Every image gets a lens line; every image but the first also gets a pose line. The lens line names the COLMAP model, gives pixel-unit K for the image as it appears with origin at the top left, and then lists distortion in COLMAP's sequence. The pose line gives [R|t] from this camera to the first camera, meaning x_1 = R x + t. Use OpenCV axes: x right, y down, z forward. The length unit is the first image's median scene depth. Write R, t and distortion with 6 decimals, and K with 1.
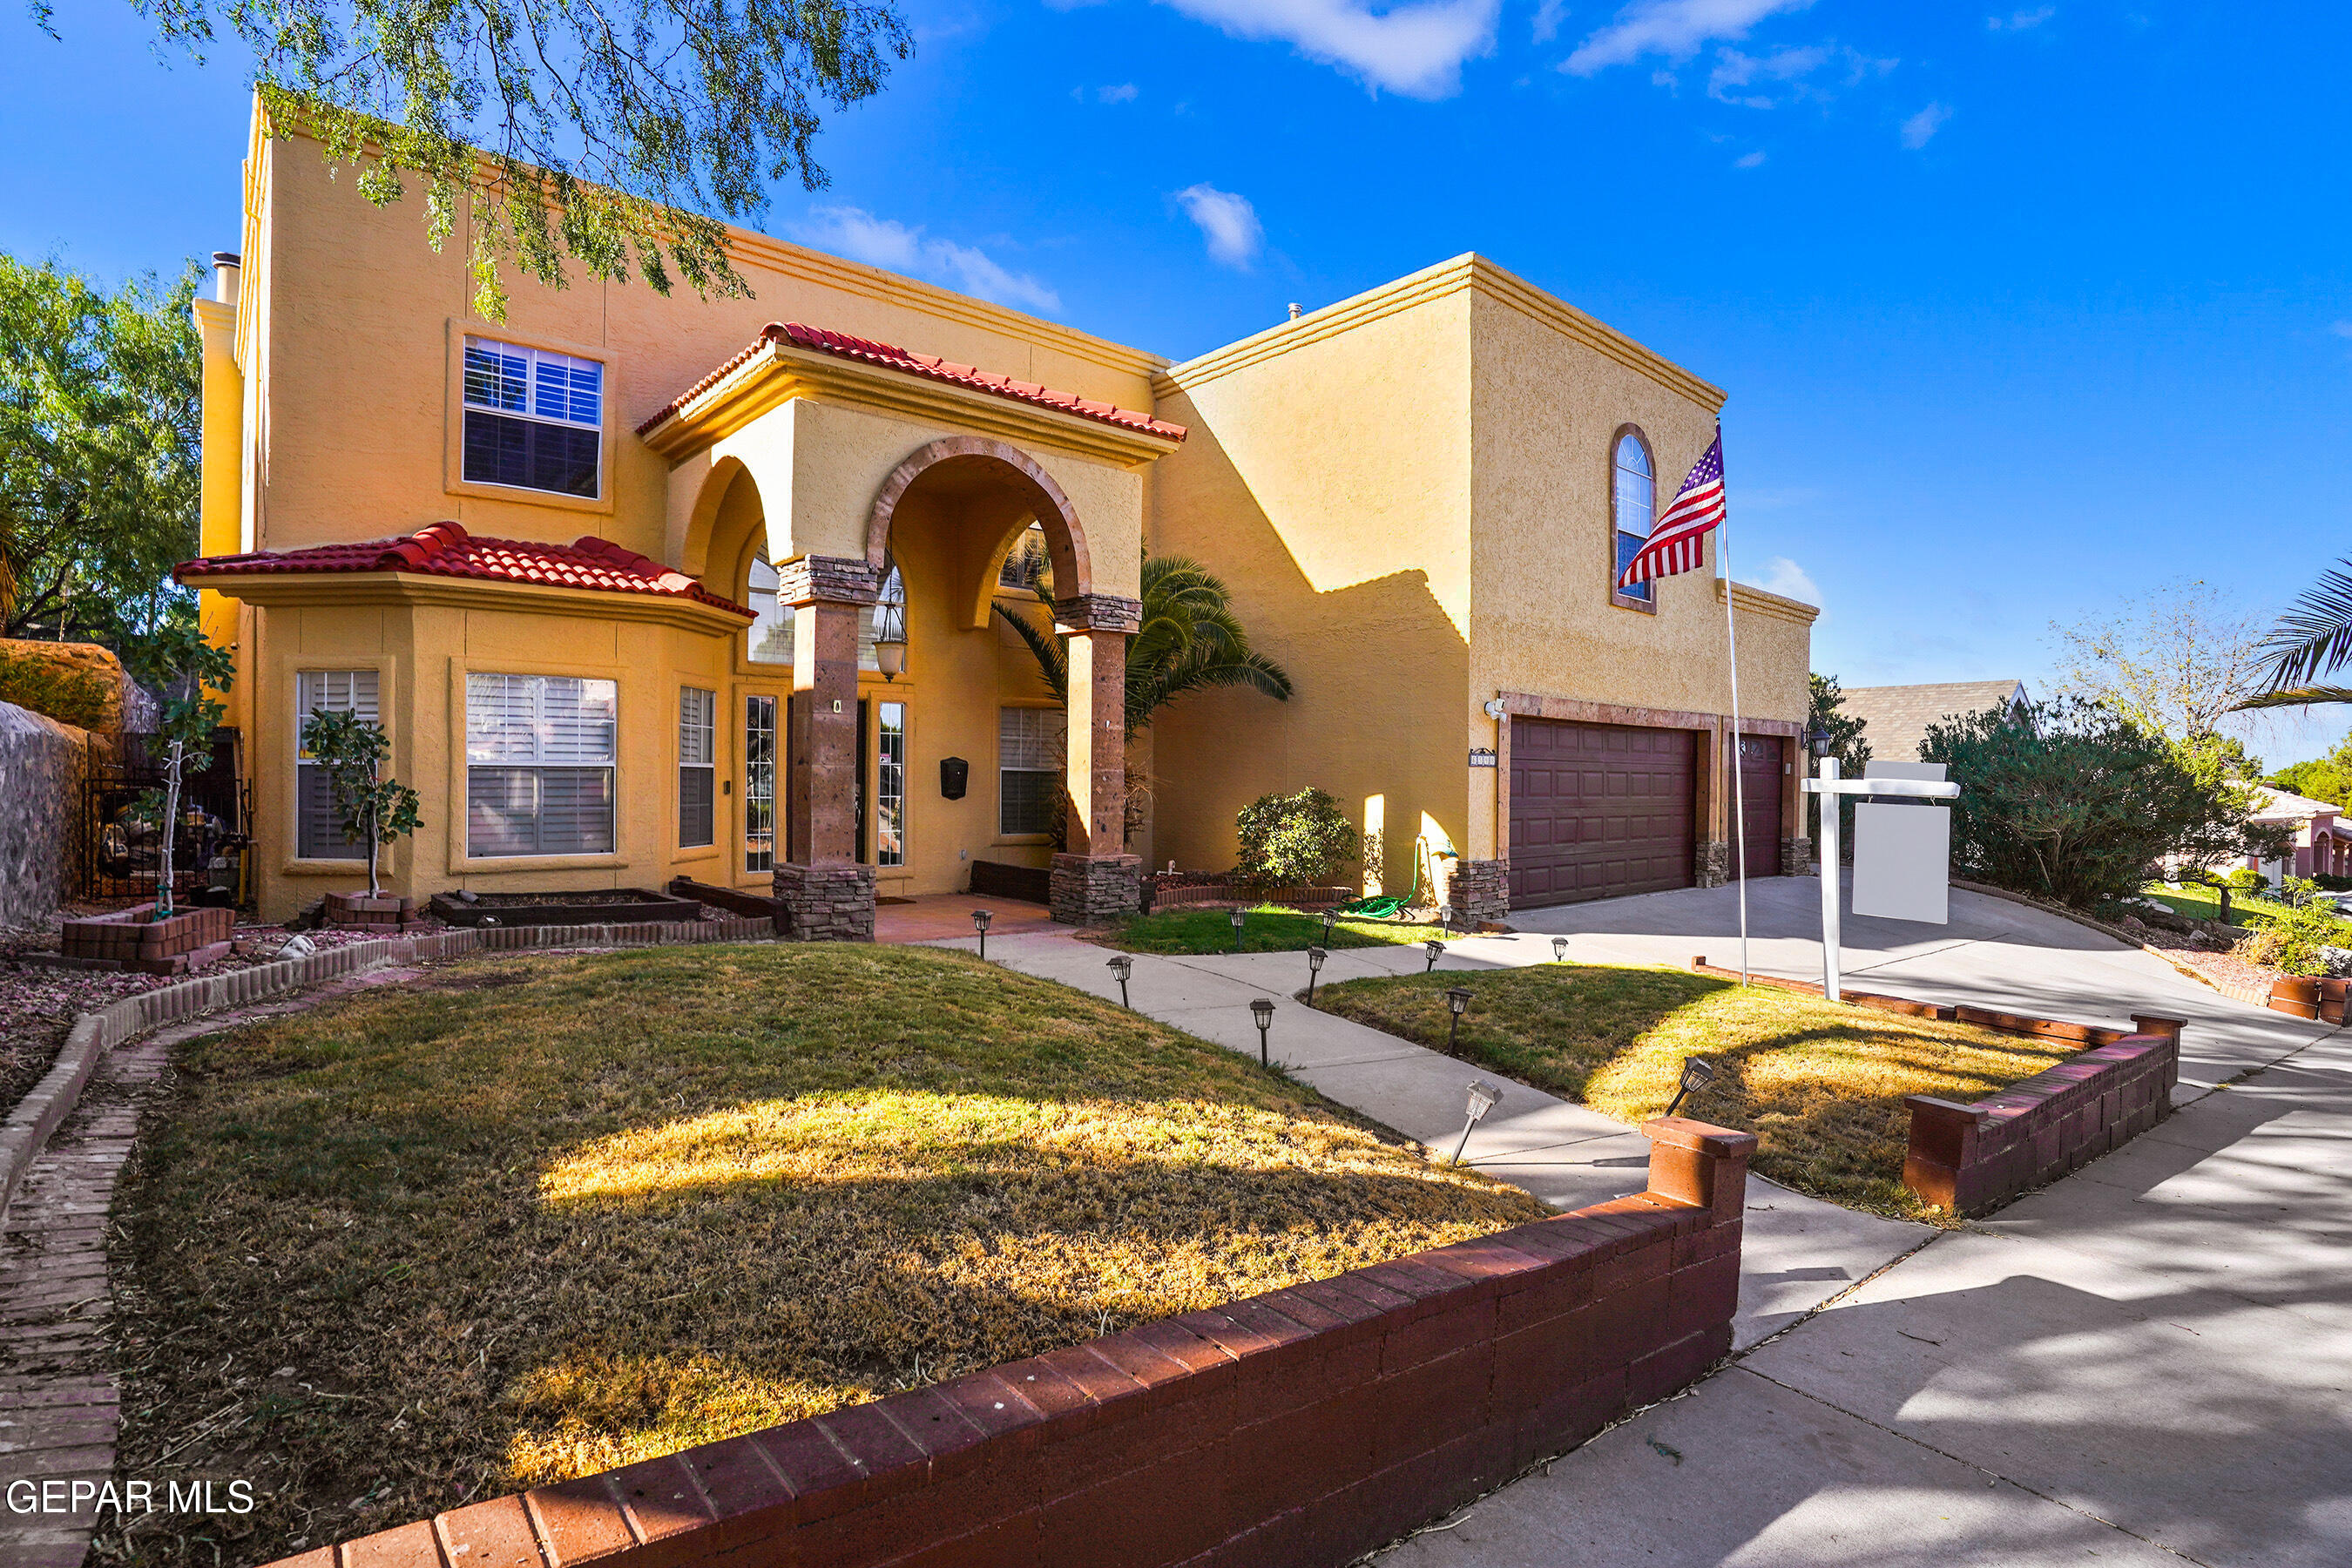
lens RADIAL K [[1154.2, 0, 1161.6], [0, 1154.2, 781.6], [0, 0, 1]] dist [-0.070357, 0.038734]
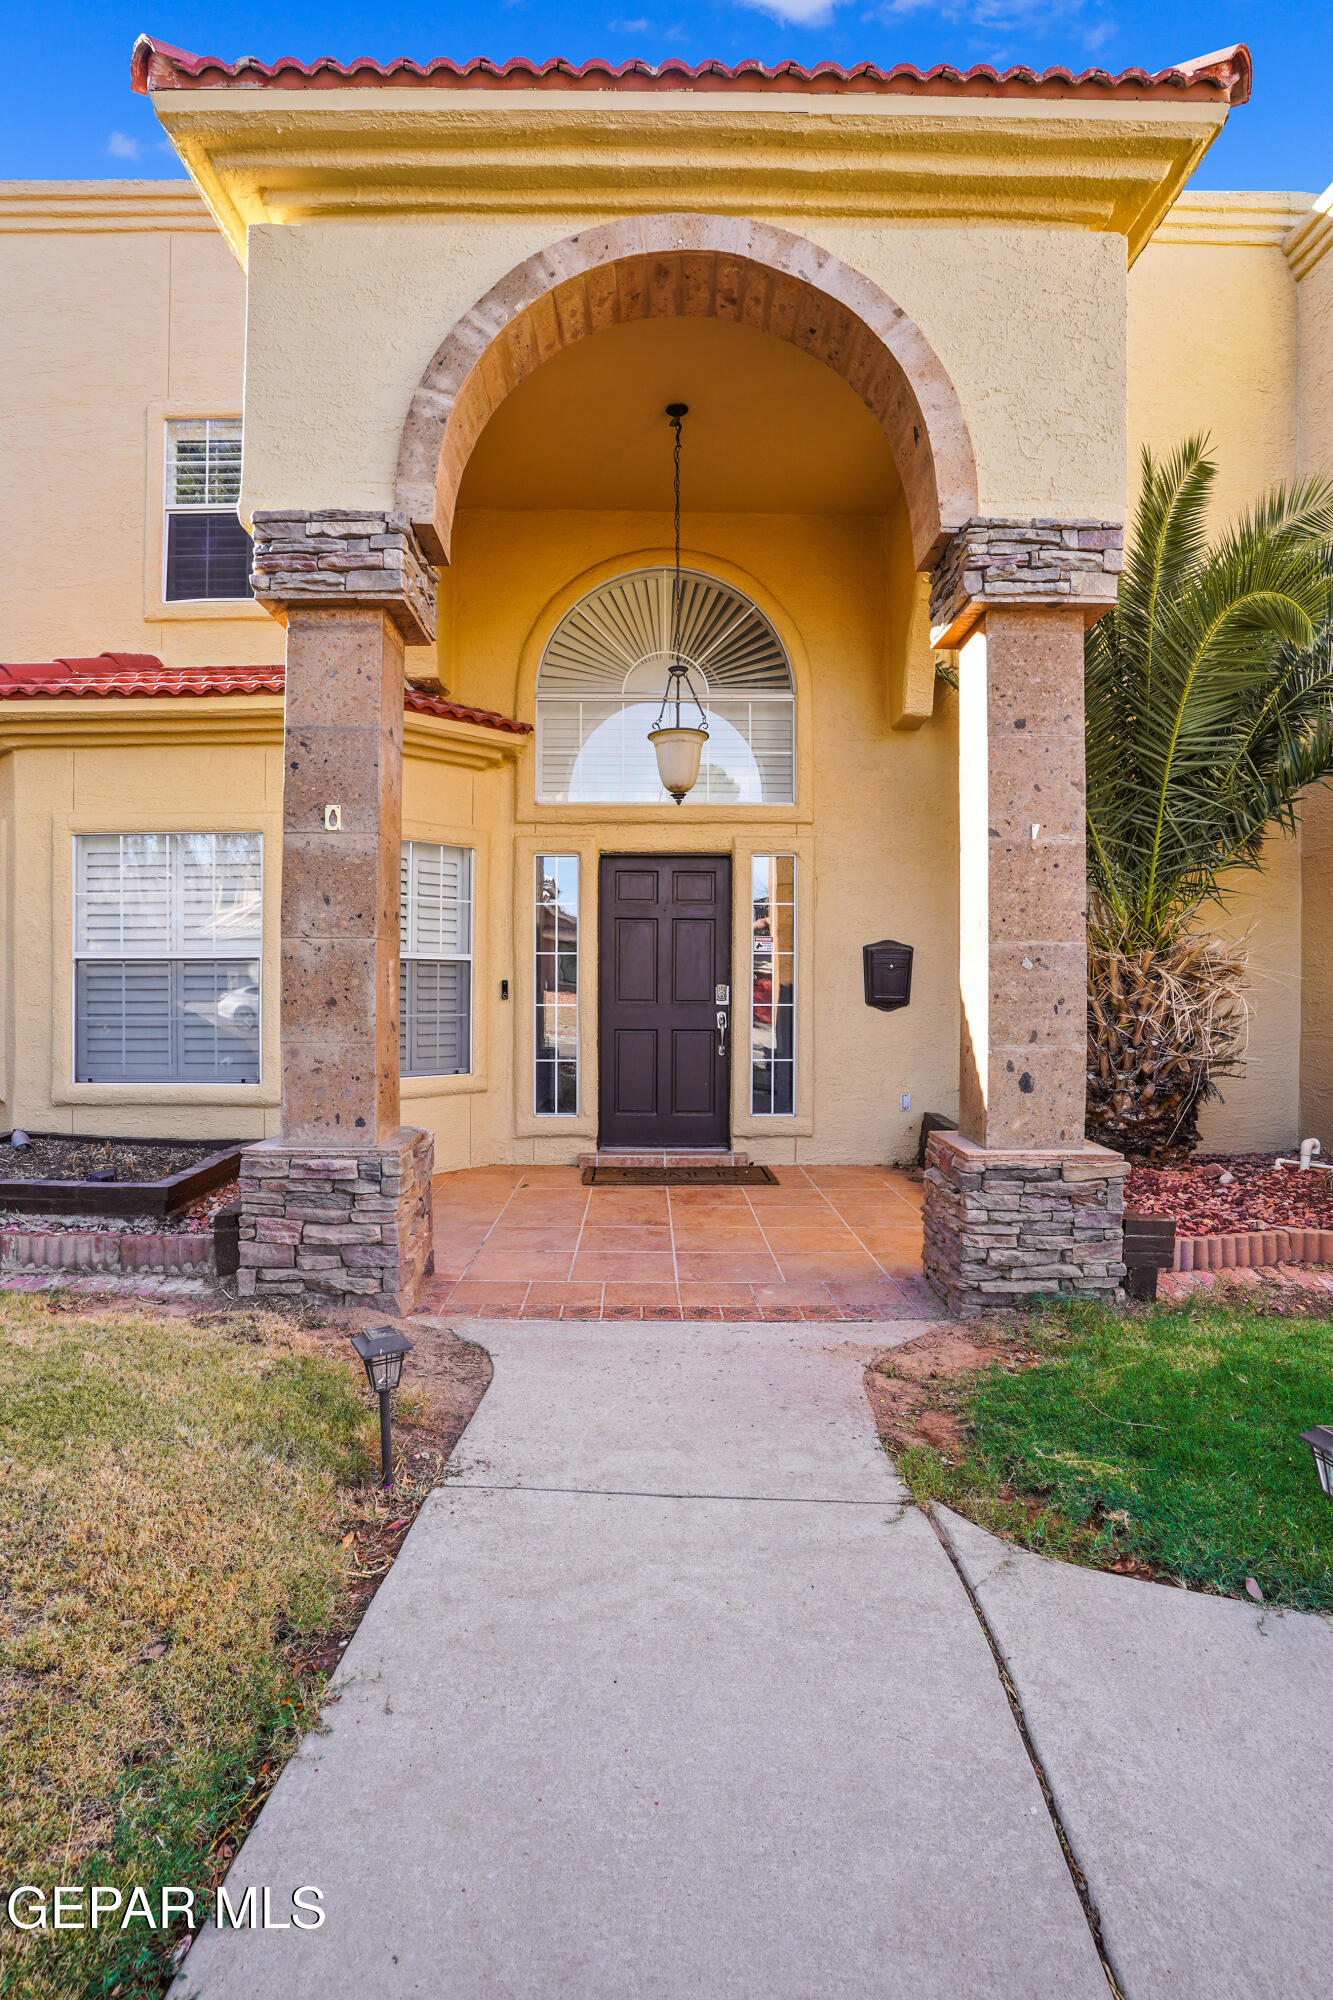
lens RADIAL K [[981.5, 0, 671.8], [0, 981.5, 989.8], [0, 0, 1]] dist [-0.070357, 0.038734]
pose [[0.765227, -0.004781, -0.643743, 0.081755], [0.002819, 0.999988, -0.004075, 0.008396], [0.643755, 0.001303, 0.765231, 0.682674]]
